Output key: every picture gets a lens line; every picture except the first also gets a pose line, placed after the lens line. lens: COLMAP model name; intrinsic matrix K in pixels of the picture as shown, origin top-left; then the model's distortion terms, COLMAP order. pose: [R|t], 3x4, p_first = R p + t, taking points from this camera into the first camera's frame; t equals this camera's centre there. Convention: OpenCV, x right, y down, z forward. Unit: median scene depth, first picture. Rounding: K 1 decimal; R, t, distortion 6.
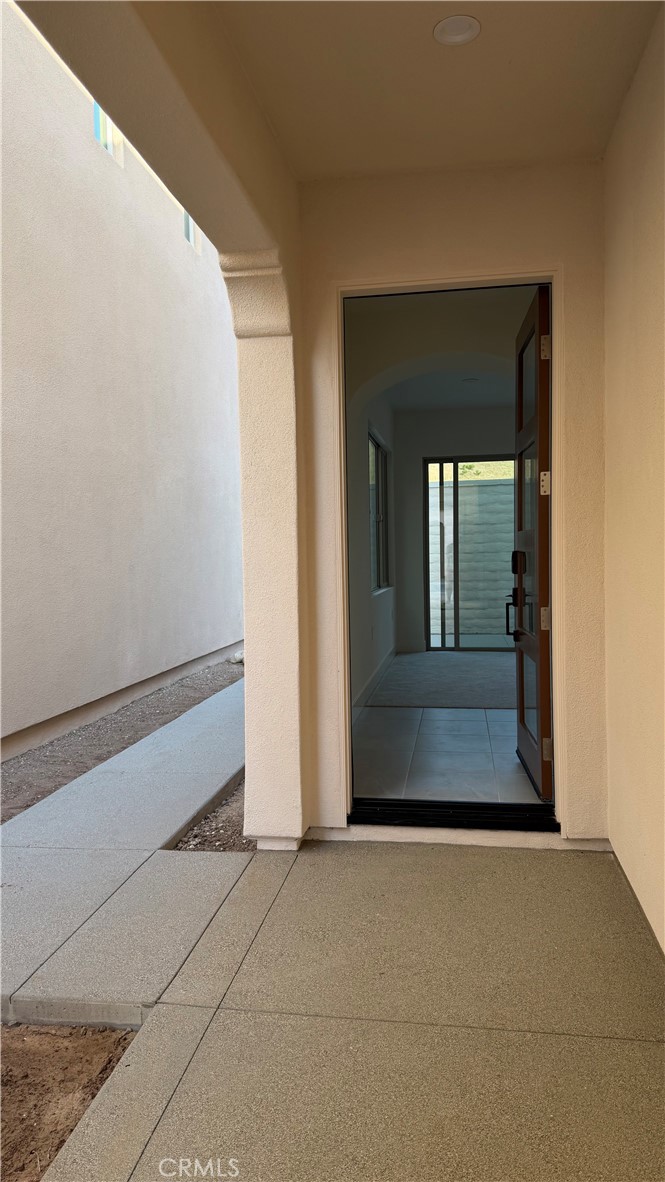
lens RADIAL K [[852.5, 0, 332.5], [0, 852.5, 591.0], [0, 0, 1]] dist [0.143605, -0.228860]
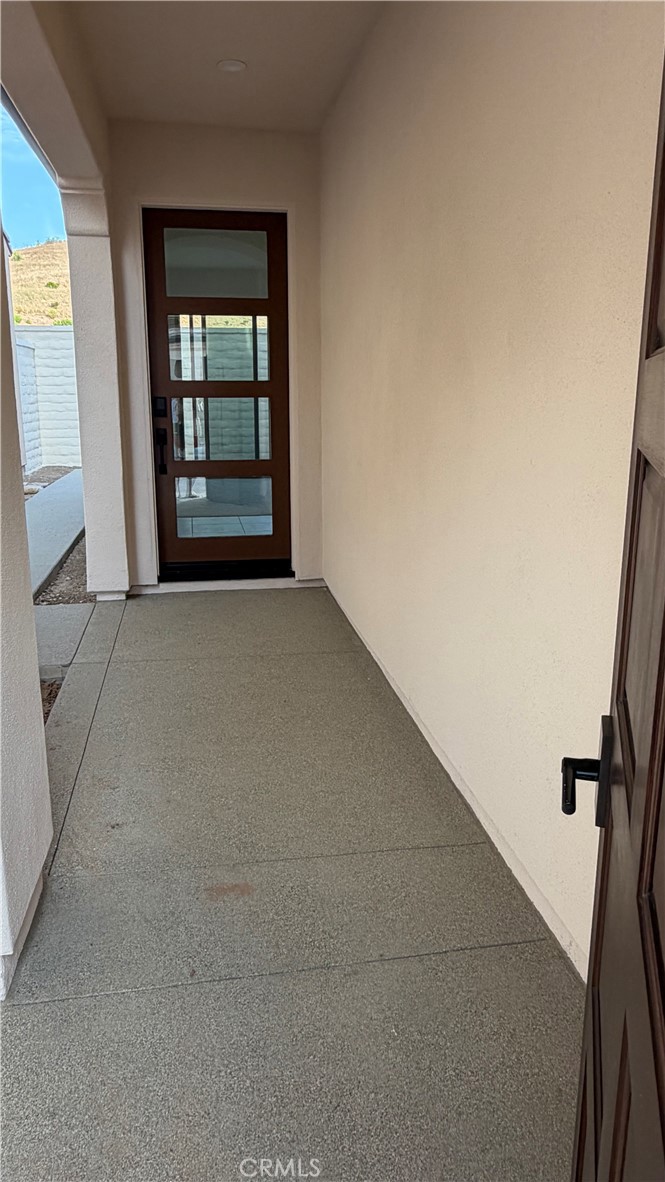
lens RADIAL K [[821.0, 0, 332.6], [0, 821.0, 580.8], [0, 0, 1]] dist [0.010664, 0.000681]
pose [[0.950892, -0.055302, 0.304541, -0.135694], [-0.000695, 0.983525, 0.180770, 0.012268], [-0.309521, -0.172105, 0.935188, -0.449097]]
